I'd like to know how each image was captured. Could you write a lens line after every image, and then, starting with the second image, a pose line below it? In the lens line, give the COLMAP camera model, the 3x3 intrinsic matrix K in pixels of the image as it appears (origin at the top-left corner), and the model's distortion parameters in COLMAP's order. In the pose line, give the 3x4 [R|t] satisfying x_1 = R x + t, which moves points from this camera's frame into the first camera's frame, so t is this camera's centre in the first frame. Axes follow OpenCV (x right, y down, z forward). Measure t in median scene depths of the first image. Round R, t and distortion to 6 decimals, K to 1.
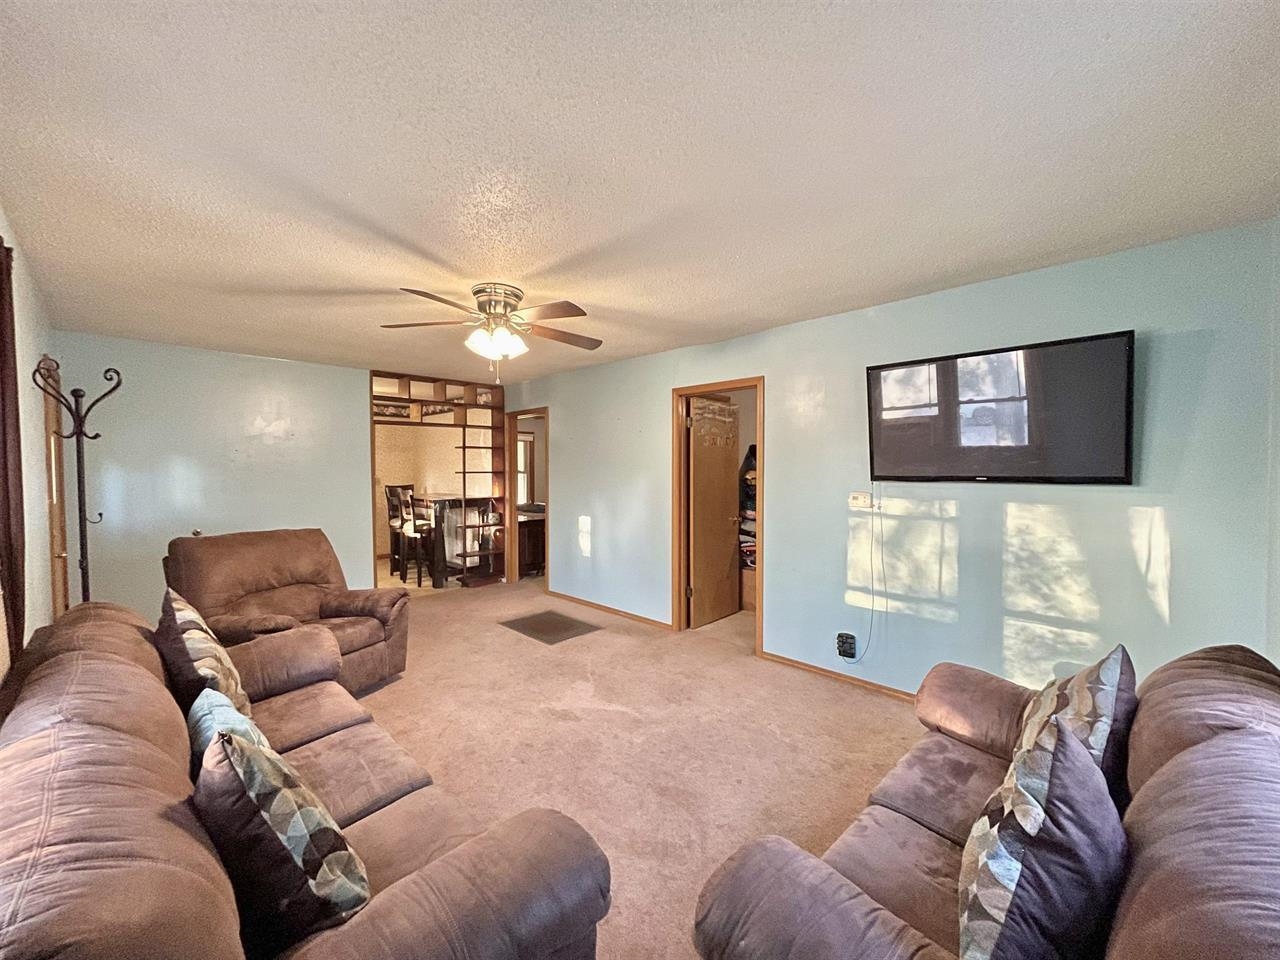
lens RADIAL K [[516.5, 0, 646.3], [0, 516.5, 481.3], [0, 0, 1]] dist [0.002041, -0.001246]
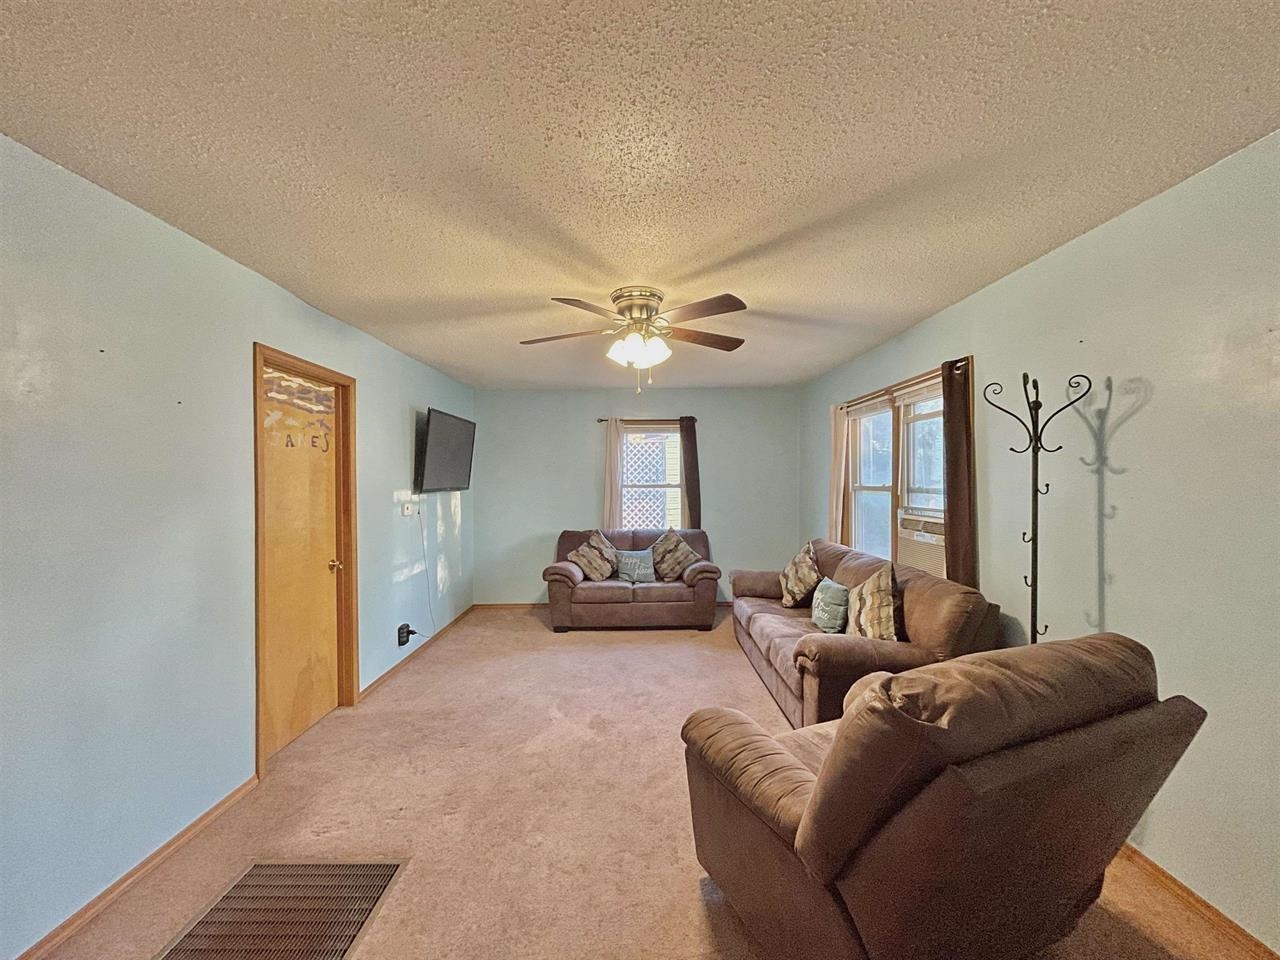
lens RADIAL K [[516.5, 0, 644.2], [0, 516.5, 477.9], [0, 0, 1]] dist [0.002041, -0.001246]
pose [[-0.716097, 0.005277, 0.697981, -0.846370], [0.020665, 0.999693, 0.013643, -0.043898], [-0.697695, 0.024193, -0.715986, 1.484470]]
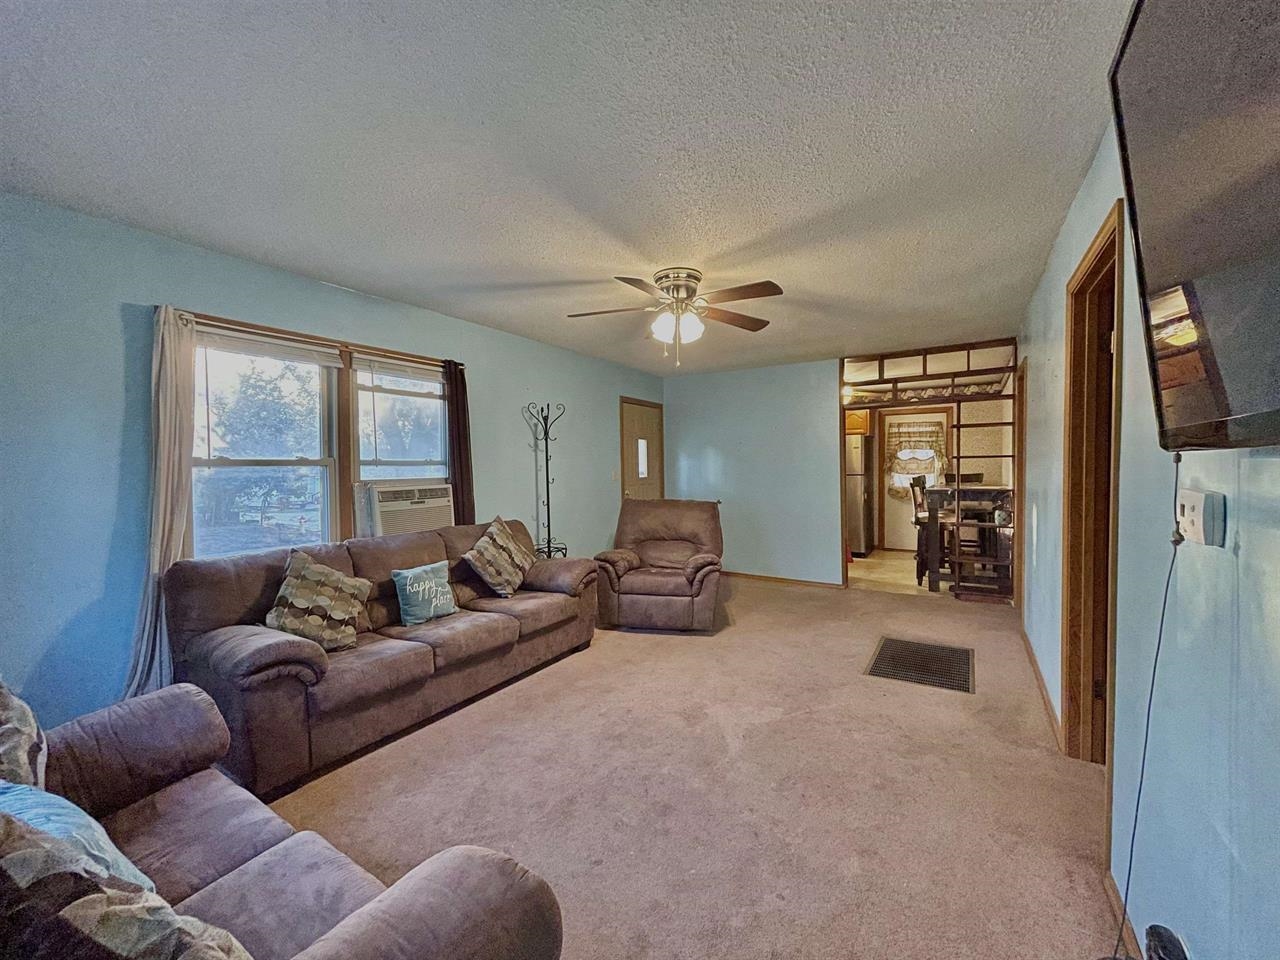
lens RADIAL K [[516.5, 0, 636.4], [0, 516.5, 481.2], [0, 0, 1]] dist [0.002041, -0.001246]
pose [[0.209086, 0.027675, -0.977506, 0.627482], [-0.012026, 0.999597, 0.025728, 0.011941], [0.977823, 0.006376, 0.209335, 0.627529]]
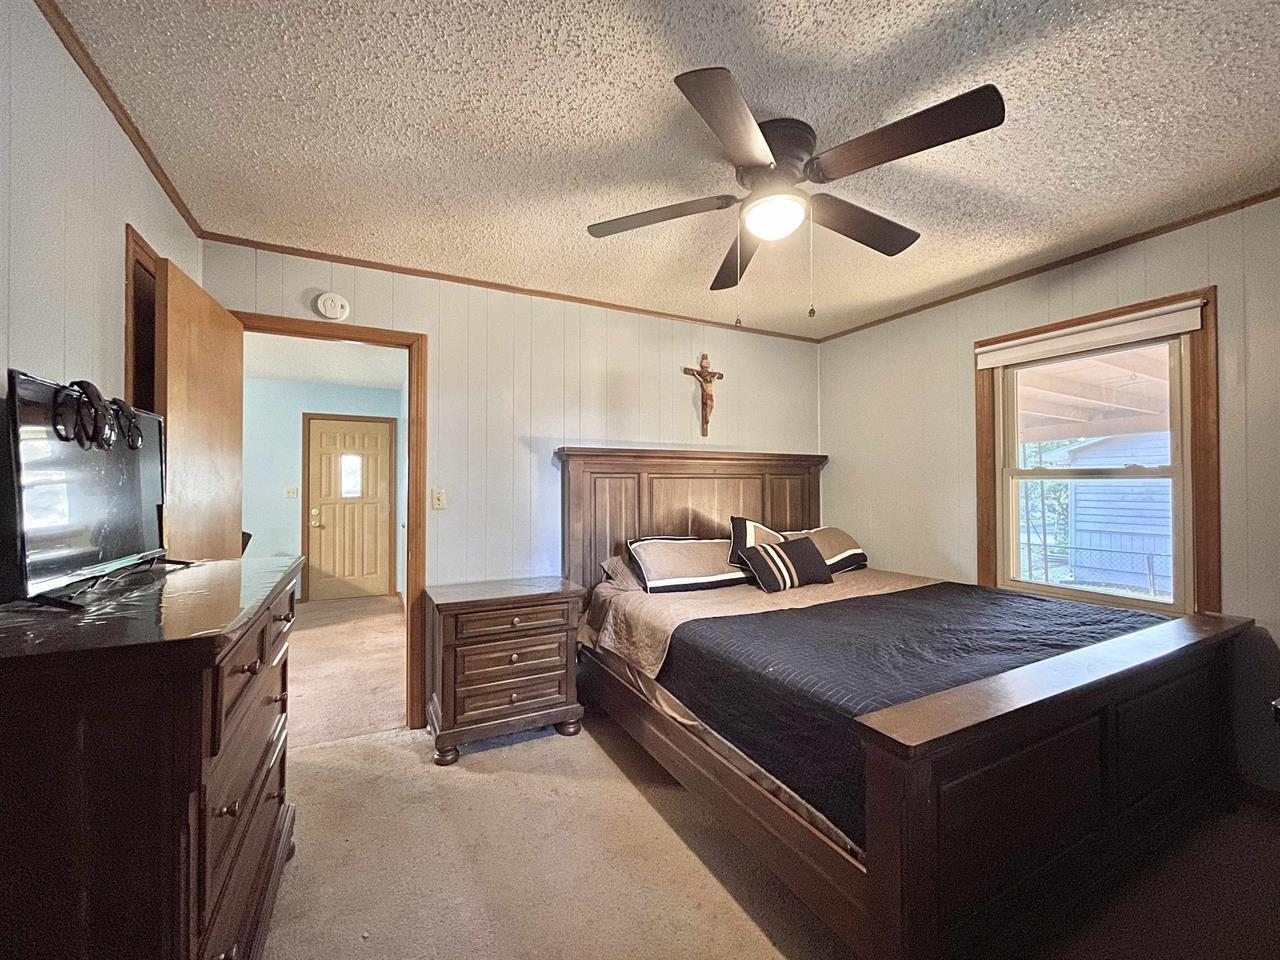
lens RADIAL K [[516.5, 0, 641.0], [0, 516.5, 480.6], [0, 0, 1]] dist [0.002041, -0.001246]
pose [[-0.307495, -0.006210, -0.951530, 0.209413], [-0.020203, 0.999796, 0.000004, -0.025327], [0.951335, 0.019225, -0.307557, 2.556183]]
